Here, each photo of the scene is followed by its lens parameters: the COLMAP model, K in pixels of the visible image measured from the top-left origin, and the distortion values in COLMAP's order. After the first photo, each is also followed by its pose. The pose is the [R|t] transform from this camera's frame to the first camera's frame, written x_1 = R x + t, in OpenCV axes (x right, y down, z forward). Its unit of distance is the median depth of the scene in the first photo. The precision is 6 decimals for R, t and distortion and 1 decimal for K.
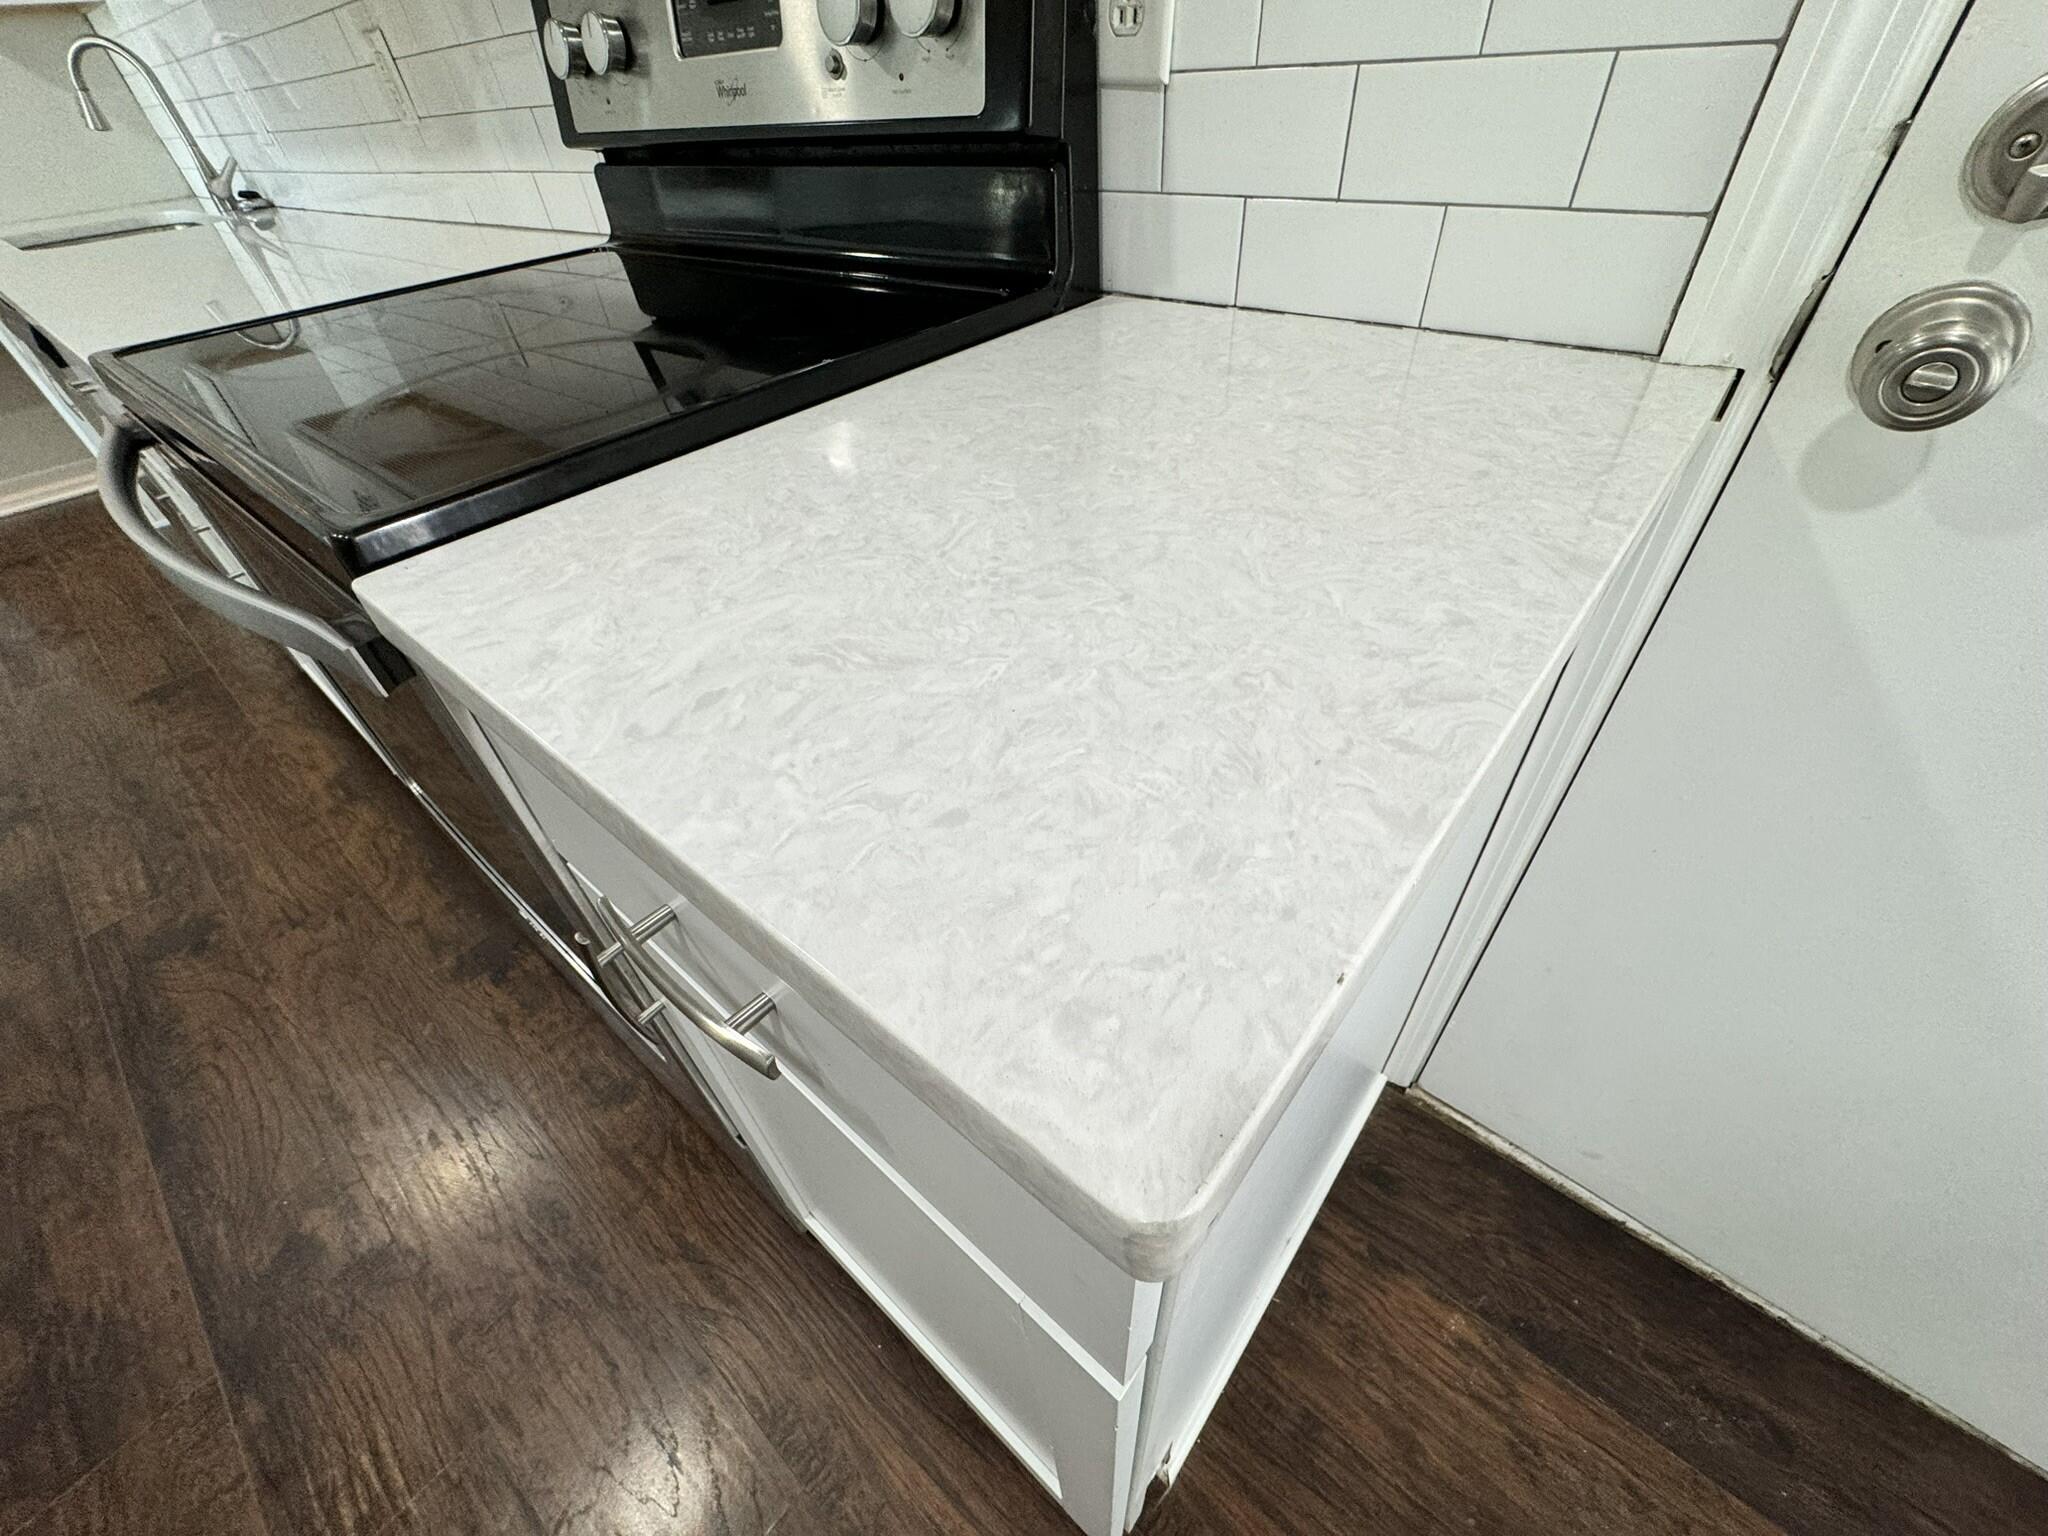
lens RADIAL K [[820.6, 0, 1014.6], [0, 820.6, 776.4], [0, 0, 1]] dist [-0.001896, -0.000452]
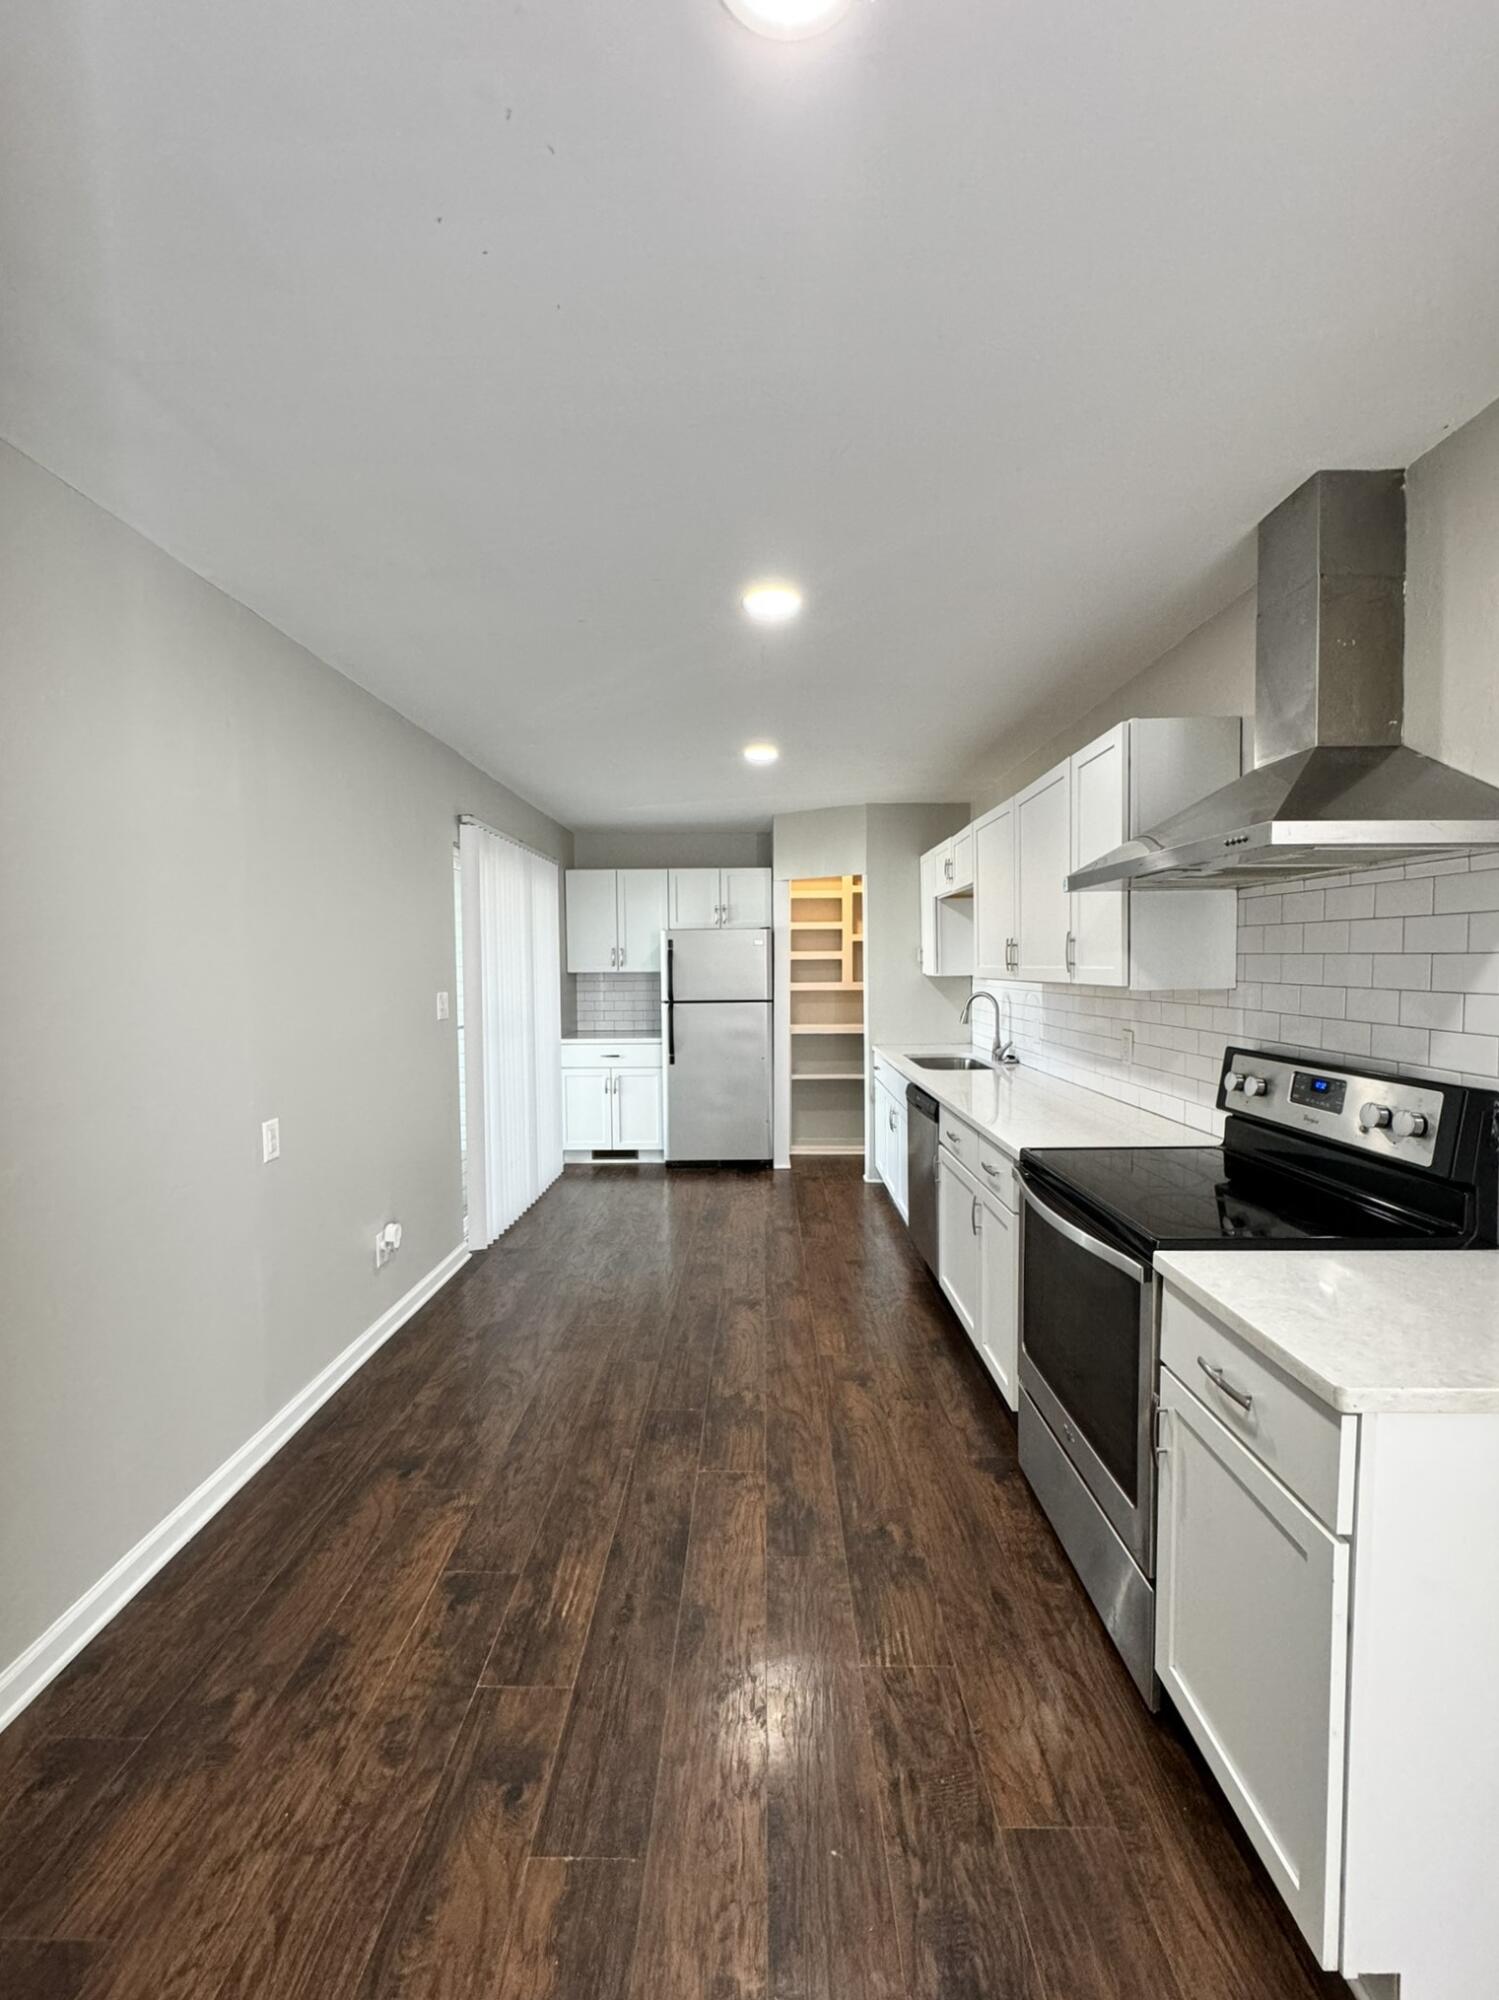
lens RADIAL K [[802.8, 0, 749.5], [0, 802.8, 1000.0], [0, 0, 1]] dist [-0.001296, -0.000316]
pose [[0.643611, 0.099060, -0.758915, 0.262992], [-0.535993, 0.766161, -0.354553, 0.462743], [0.546329, 0.634968, 0.546205, -1.081061]]
